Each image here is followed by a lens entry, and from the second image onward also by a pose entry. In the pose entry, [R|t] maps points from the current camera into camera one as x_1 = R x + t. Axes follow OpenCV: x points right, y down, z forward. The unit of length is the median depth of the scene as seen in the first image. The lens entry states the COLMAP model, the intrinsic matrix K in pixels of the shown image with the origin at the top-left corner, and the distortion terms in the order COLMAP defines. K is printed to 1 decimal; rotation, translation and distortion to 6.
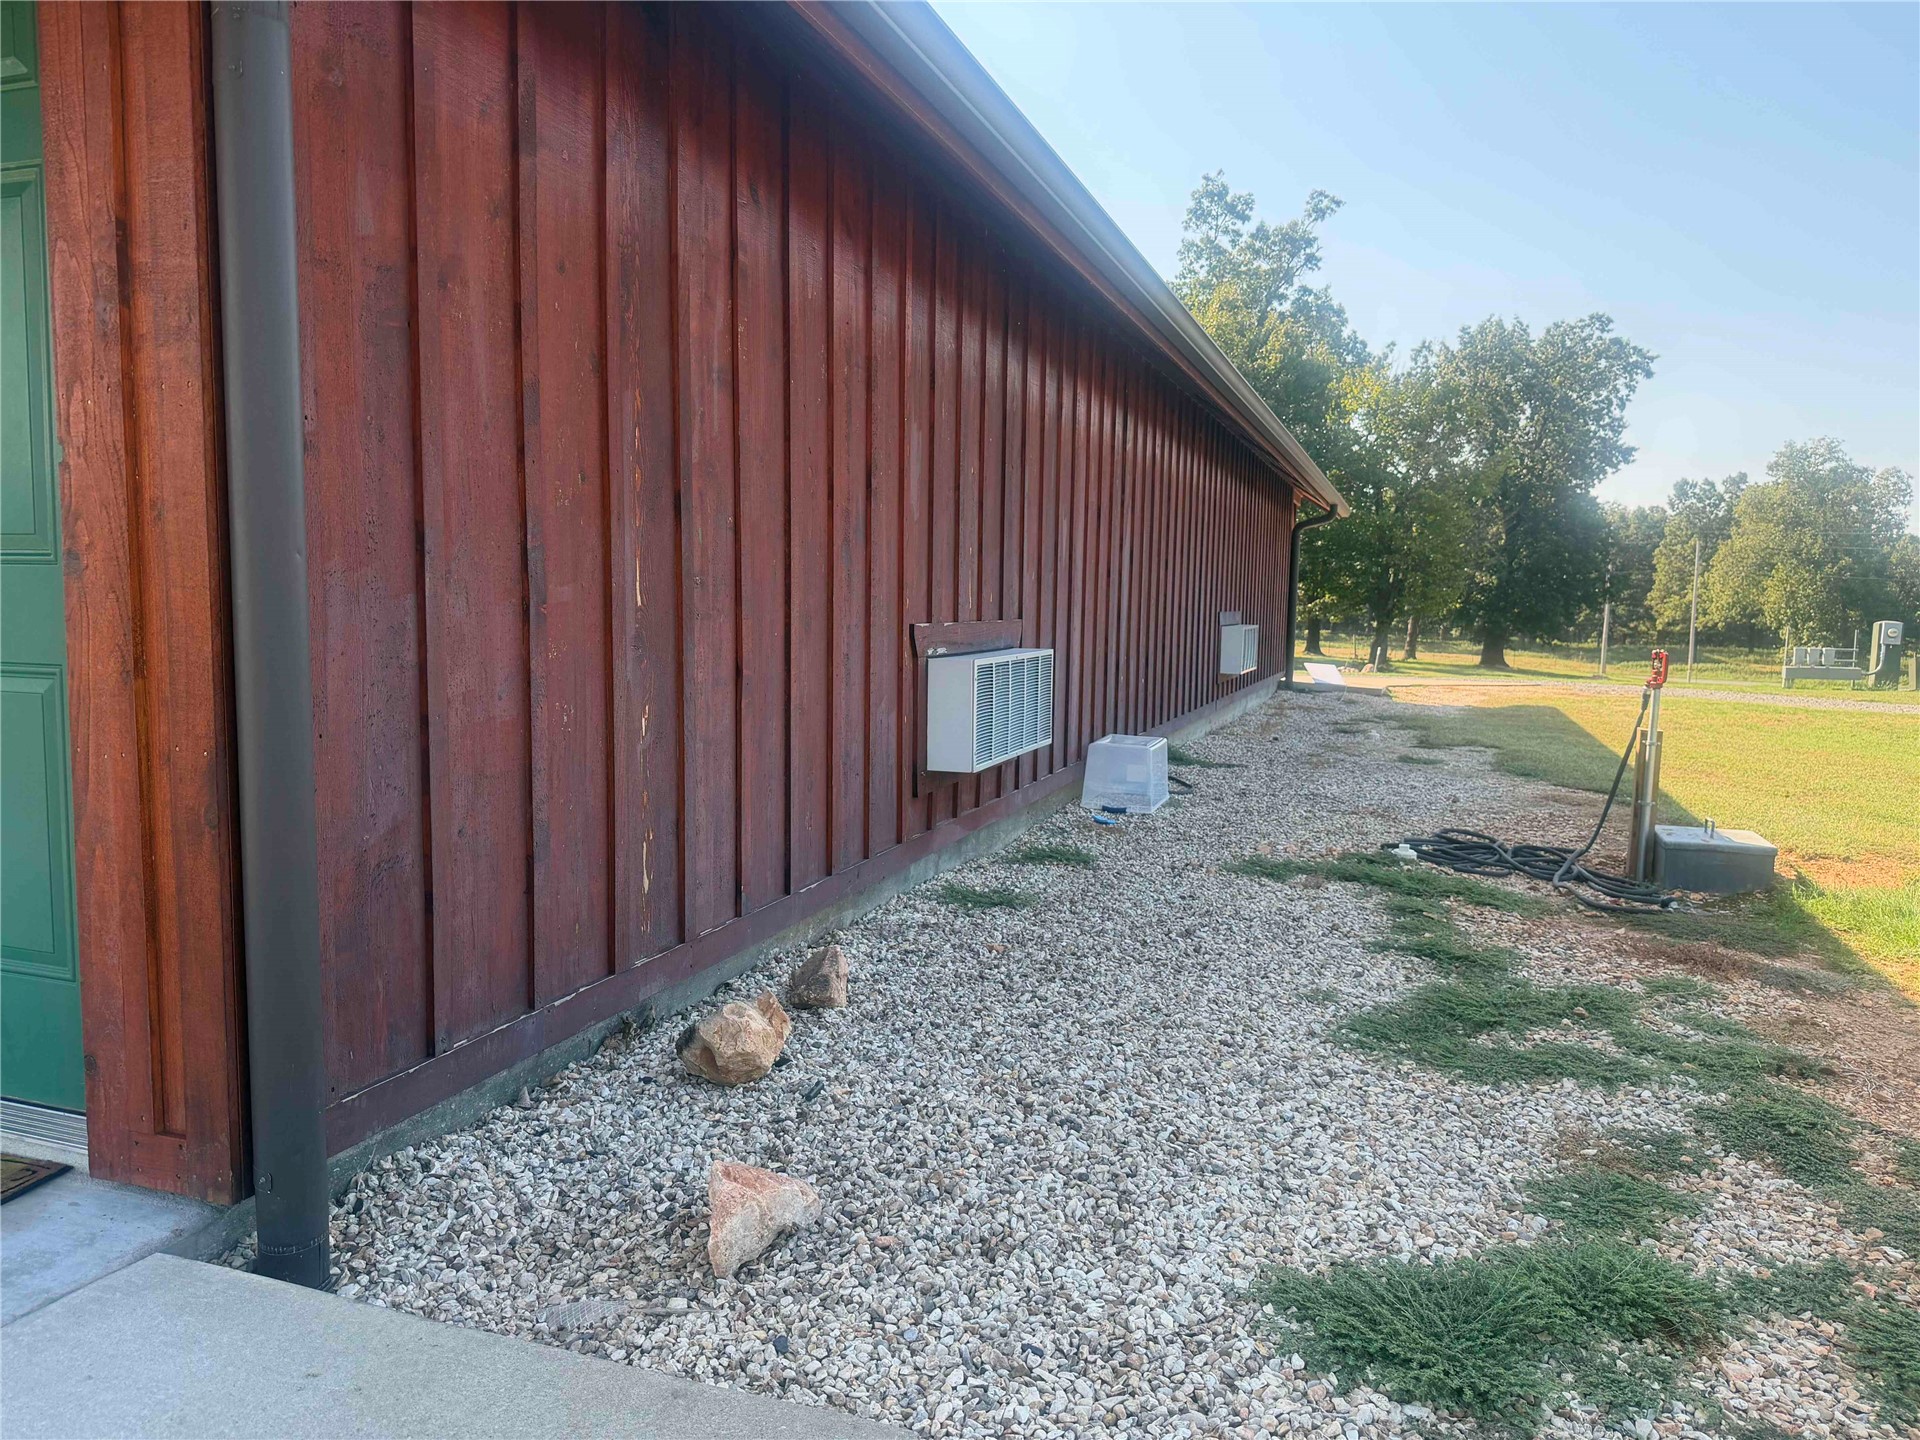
lens RADIAL K [[1311.0, 0, 981.8], [0, 1311.0, 722.2], [0, 0, 1]] dist [0.117219, -0.167674]
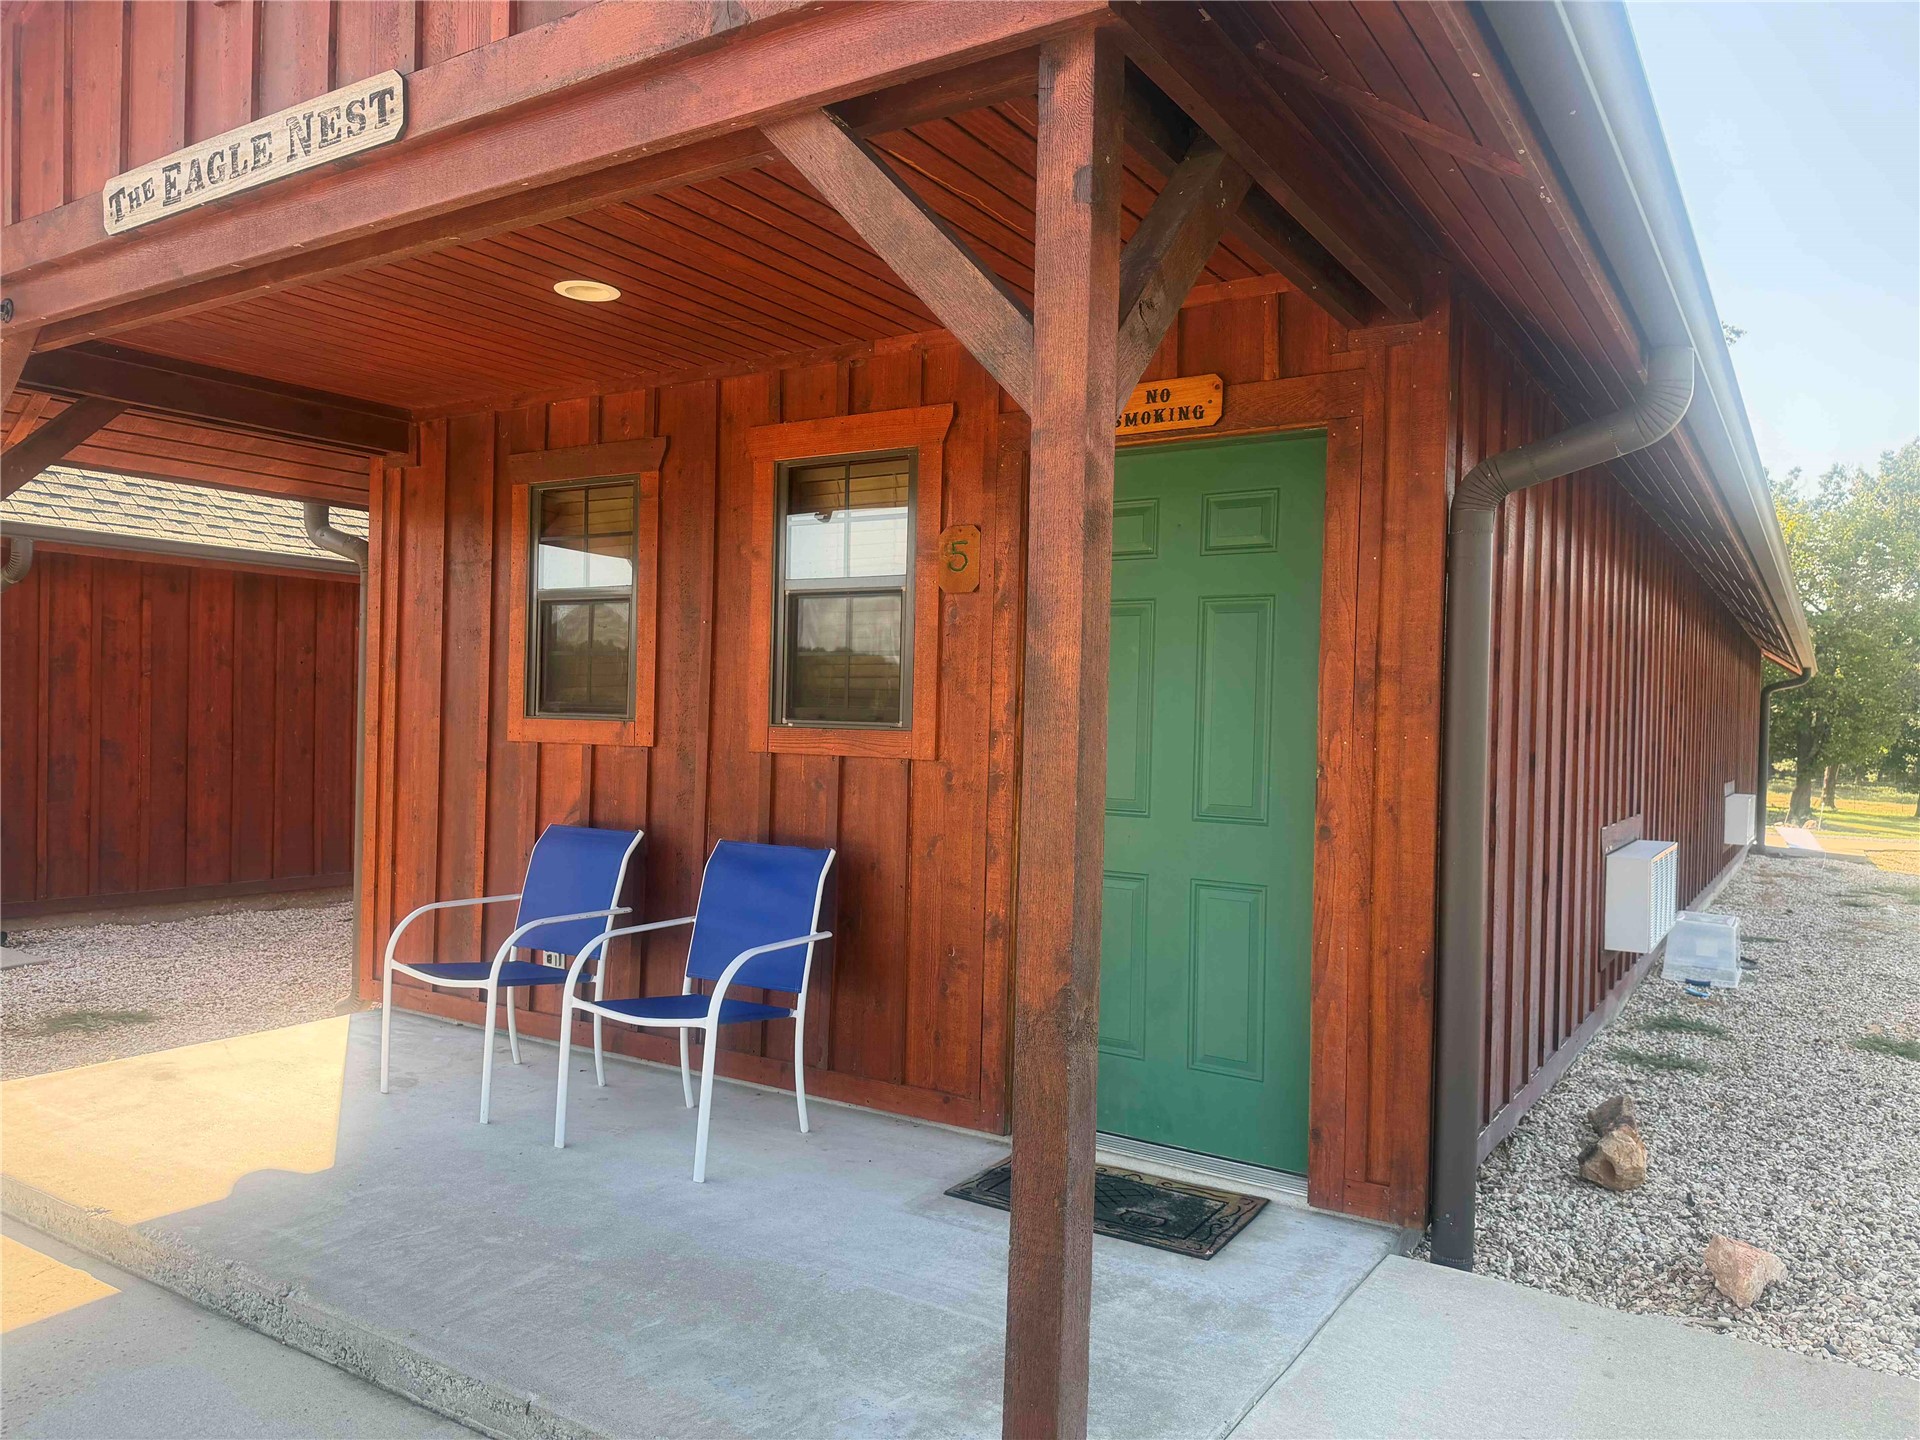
lens RADIAL K [[1360.7, 0, 995.2], [0, 1360.7, 725.7], [0, 0, 1]] dist [0.074131, -0.071896]
pose [[0.978568, 0.009975, -0.205680, -0.462905], [-0.028410, 0.995814, -0.086874, -0.059022], [0.203953, 0.090855, 0.974756, -0.516080]]
